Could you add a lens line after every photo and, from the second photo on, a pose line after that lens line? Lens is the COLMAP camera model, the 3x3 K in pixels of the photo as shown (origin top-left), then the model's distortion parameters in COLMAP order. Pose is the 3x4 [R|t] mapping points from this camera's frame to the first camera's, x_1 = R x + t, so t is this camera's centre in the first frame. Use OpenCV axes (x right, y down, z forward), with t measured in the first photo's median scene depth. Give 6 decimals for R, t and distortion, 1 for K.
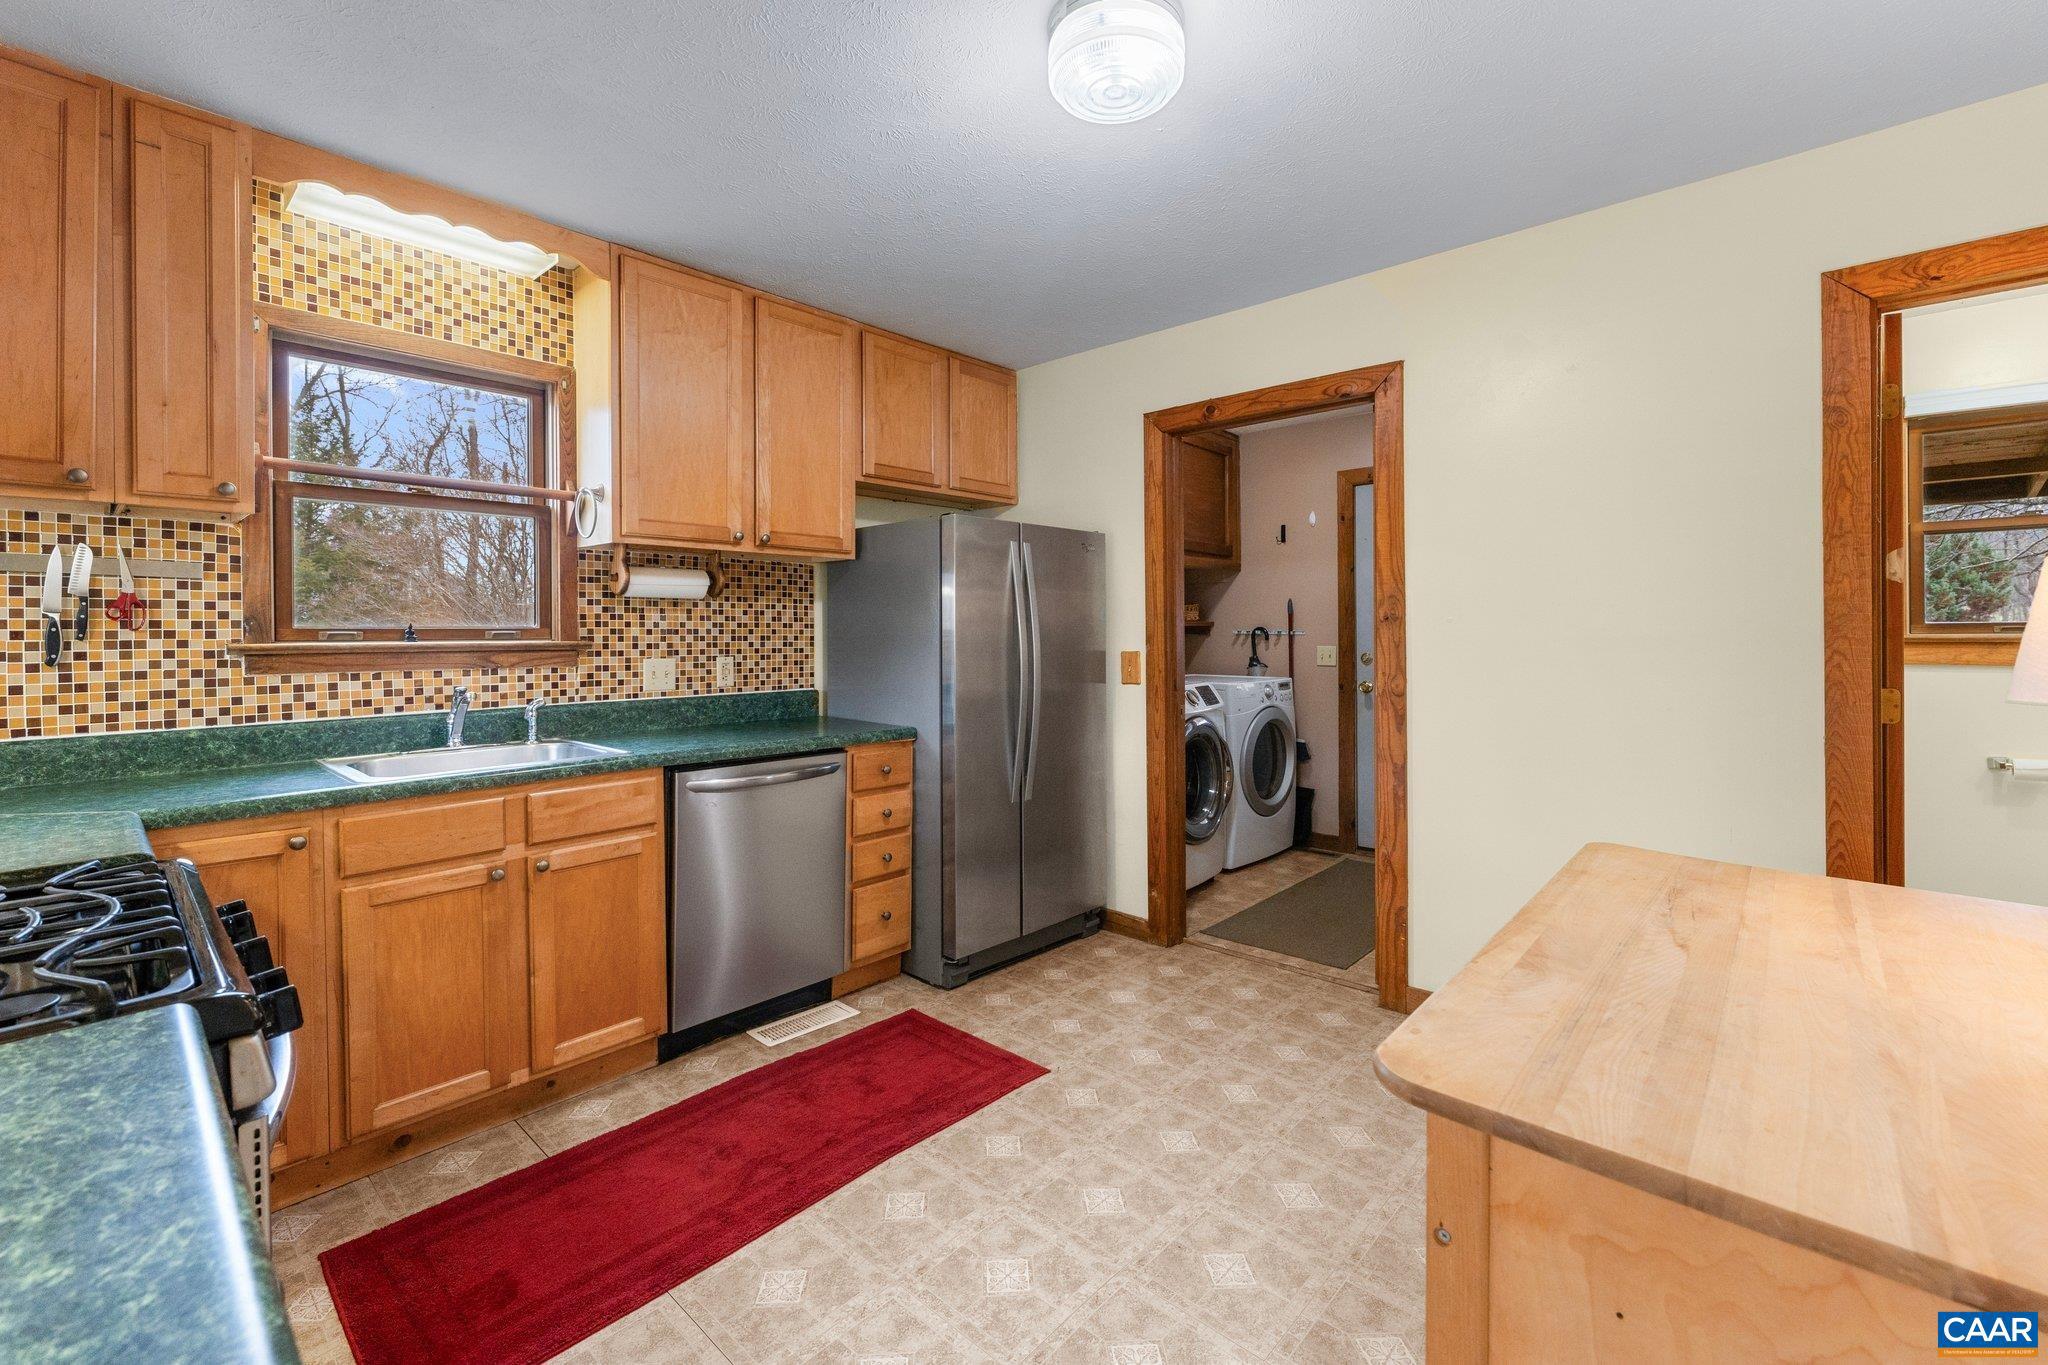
lens RADIAL K [[865.0, 0, 1022.5], [0, 865.0, 644.6], [0, 0, 1]] dist [-0.004019, 0.000738]
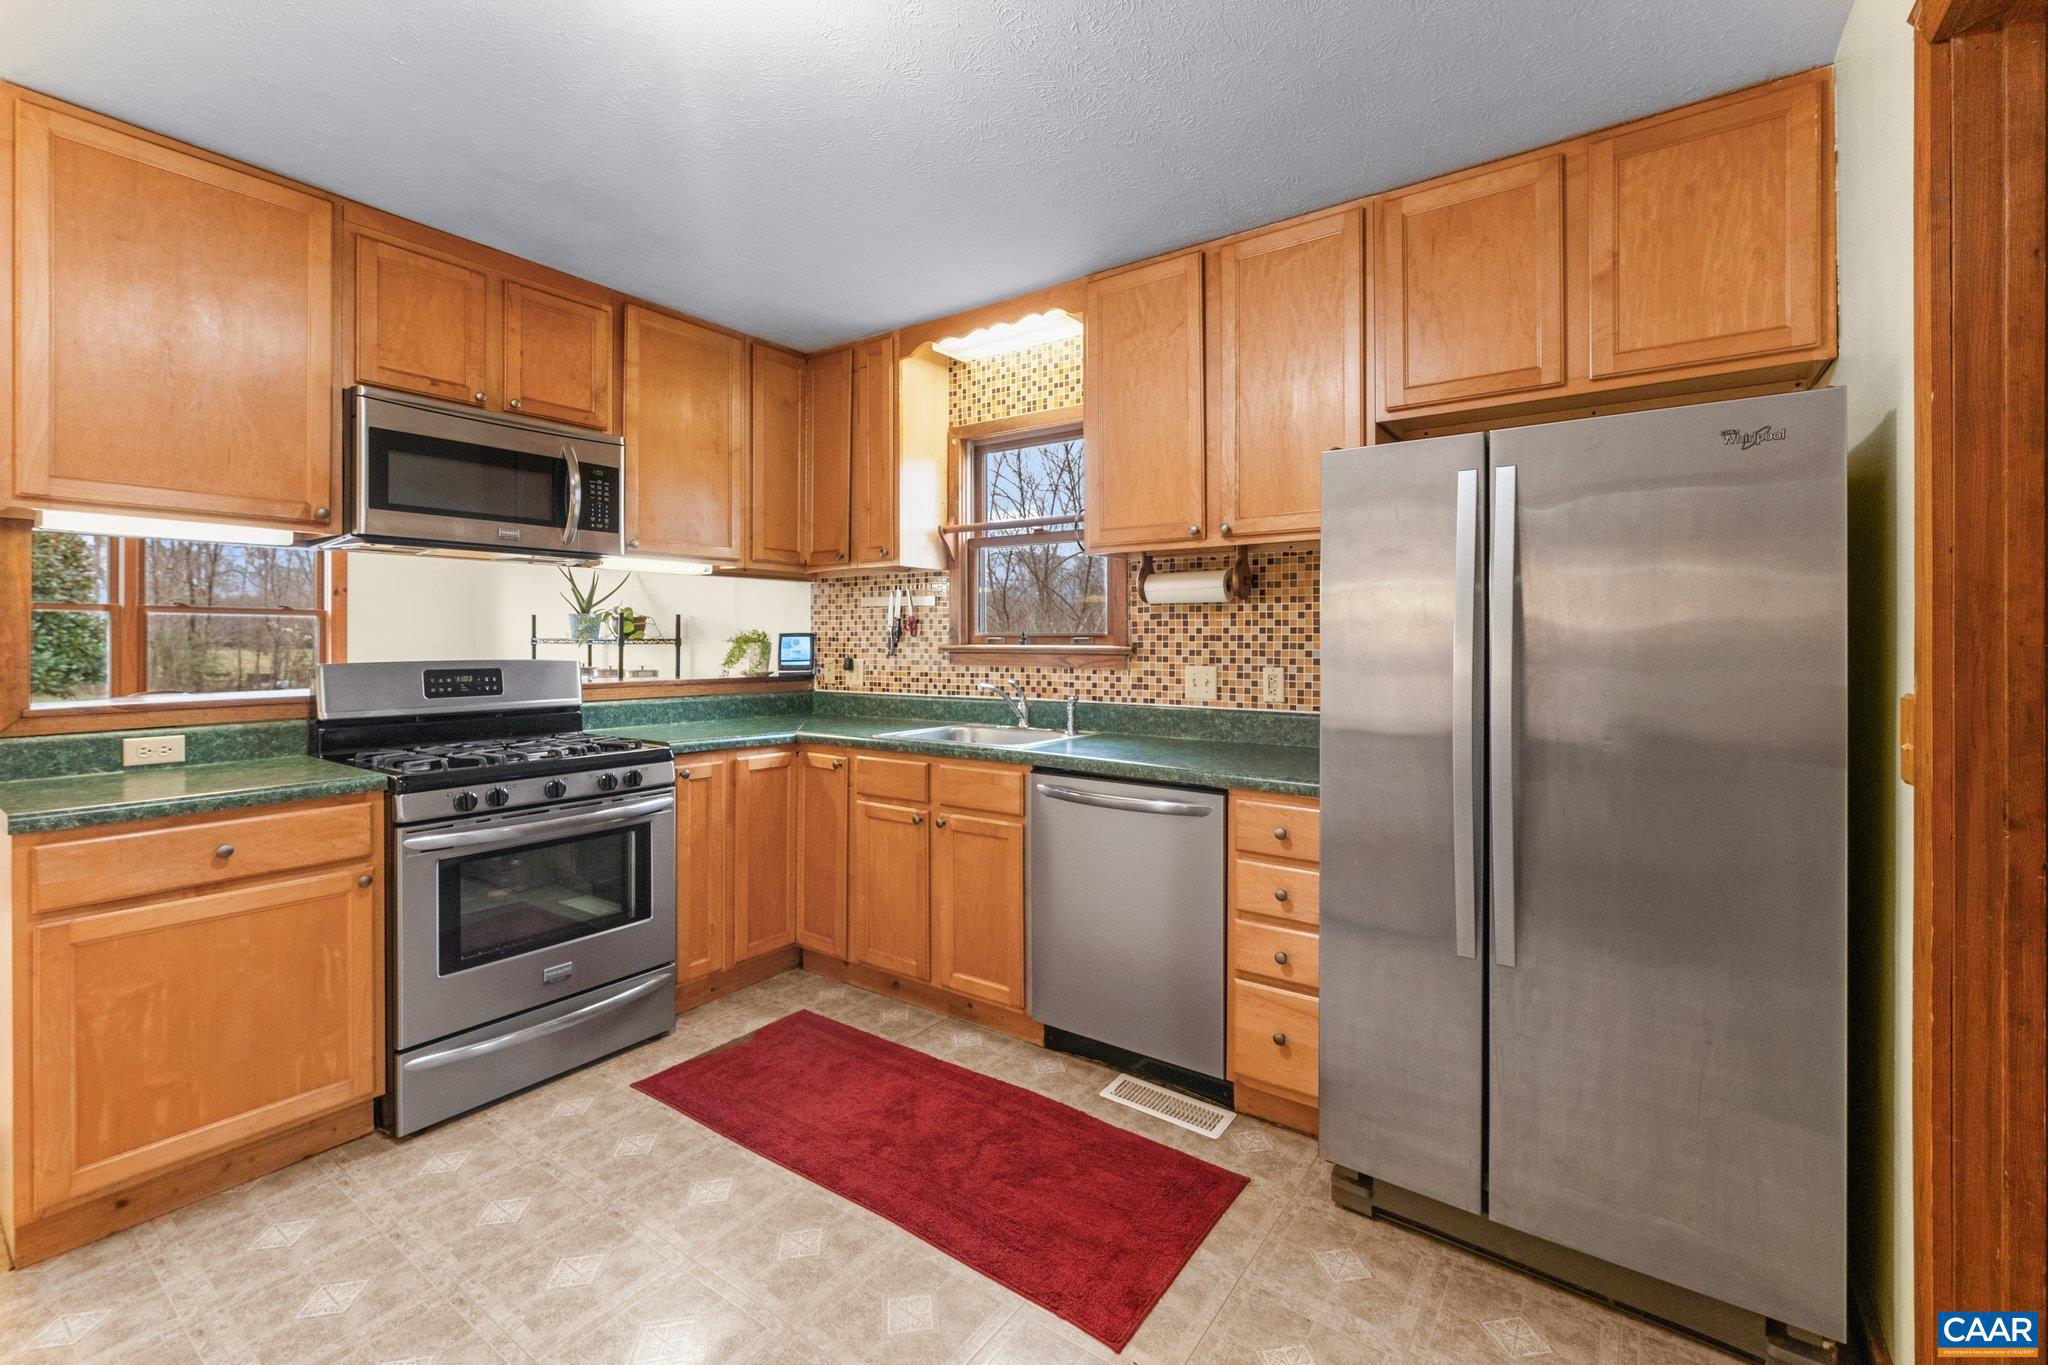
lens RADIAL K [[865.0, 0, 1022.5], [0, 865.0, 644.6], [0, 0, 1]] dist [-0.004019, 0.000738]
pose [[0.120755, 0.010452, -0.992627, 0.617488], [-0.014457, 0.999857, 0.008769, -0.015918], [0.992577, 0.013291, 0.120889, 0.834034]]
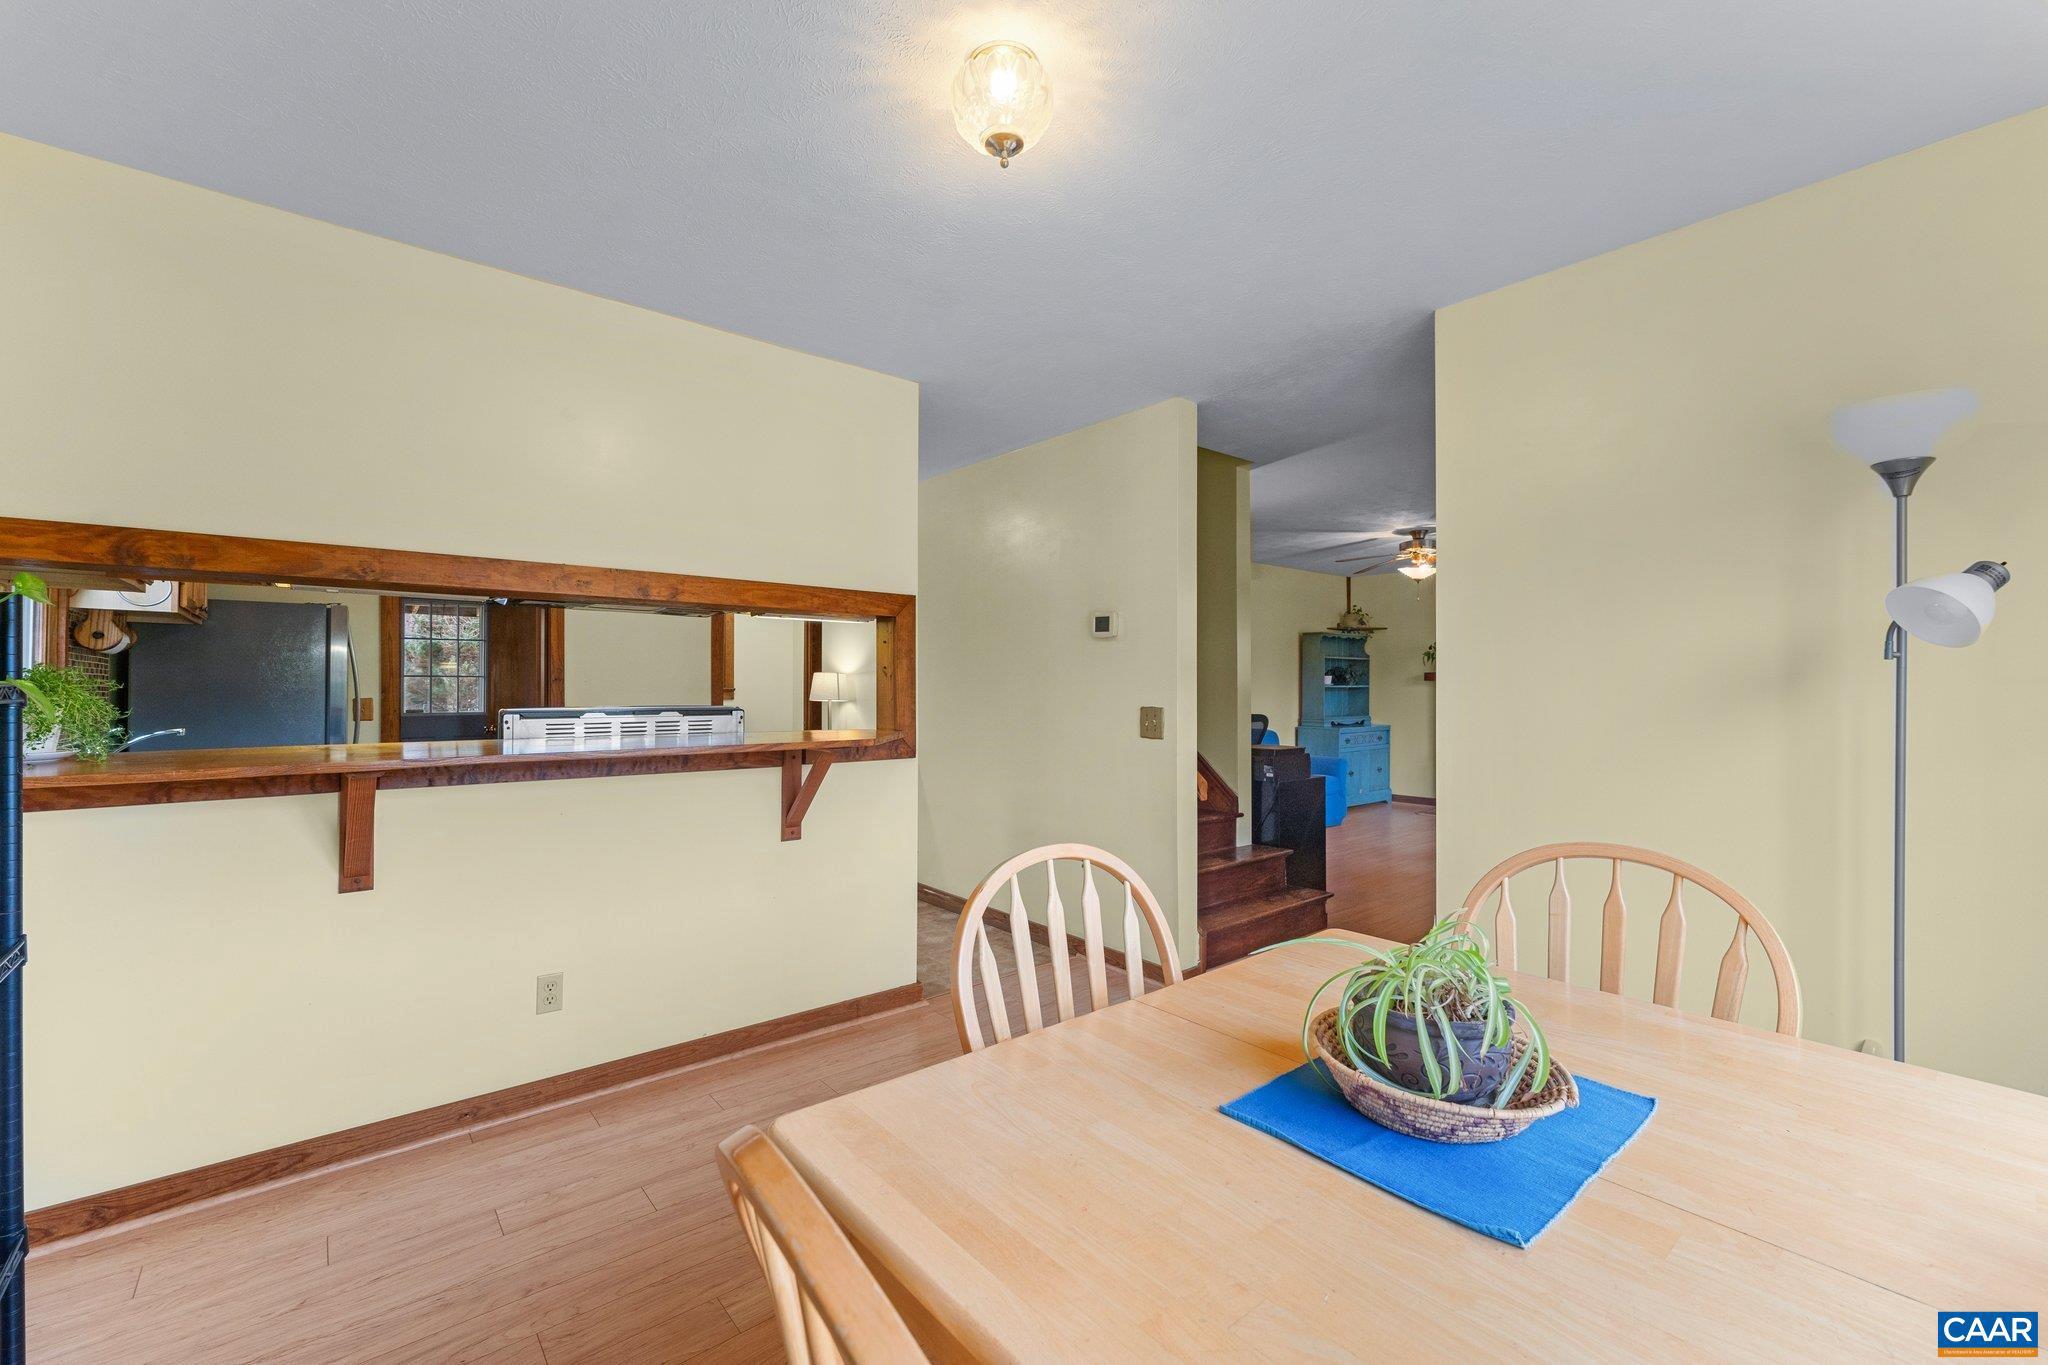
lens RADIAL K [[840.1, 0, 1017.4], [0, 840.1, 680.1], [0, 0, 1]] dist [-0.001969, 0.000100]
pose [[0.134973, 0.012395, 0.990772, -1.603634], [0.009217, 0.999863, -0.013765, 0.008962], [-0.990806, 0.010990, 0.134841, -0.409525]]
